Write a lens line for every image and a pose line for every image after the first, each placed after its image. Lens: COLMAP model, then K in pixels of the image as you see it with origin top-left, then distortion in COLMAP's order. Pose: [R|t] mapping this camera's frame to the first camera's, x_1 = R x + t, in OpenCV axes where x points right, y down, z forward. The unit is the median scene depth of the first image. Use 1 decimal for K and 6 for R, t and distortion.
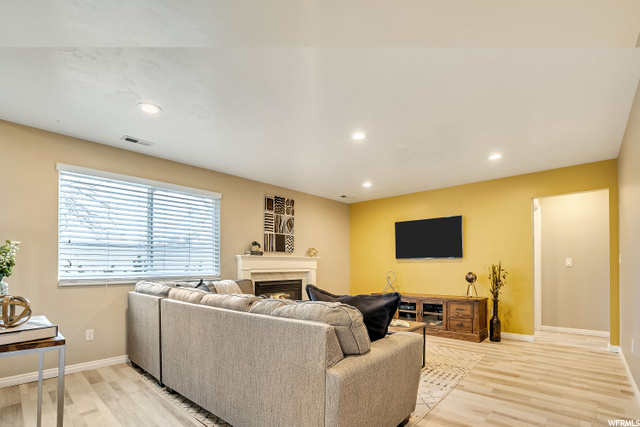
lens RADIAL K [[301.2, 0, 321.7], [0, 301.2, 262.5], [0, 0, 1]] dist [-0.028255, 0.000004]
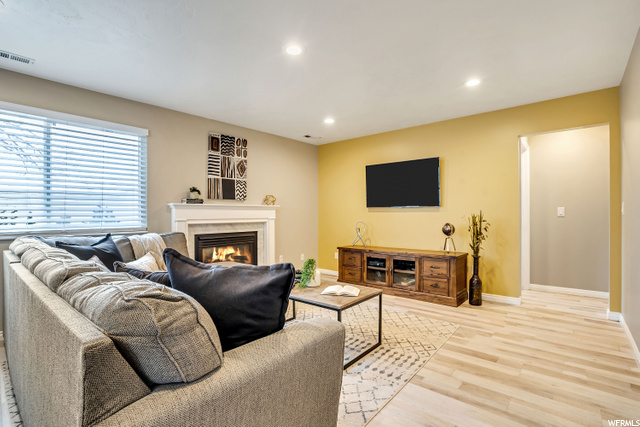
lens RADIAL K [[302.7, 0, 320.0], [0, 302.7, 213.5], [0, 0, 1]] dist [-0.033112, 0.000629]
pose [[0.999850, -0.000973, 0.017285, 0.127145], [0.000838, 0.999969, 0.007852, -0.002759], [-0.017292, -0.007837, 0.999820, 0.159650]]
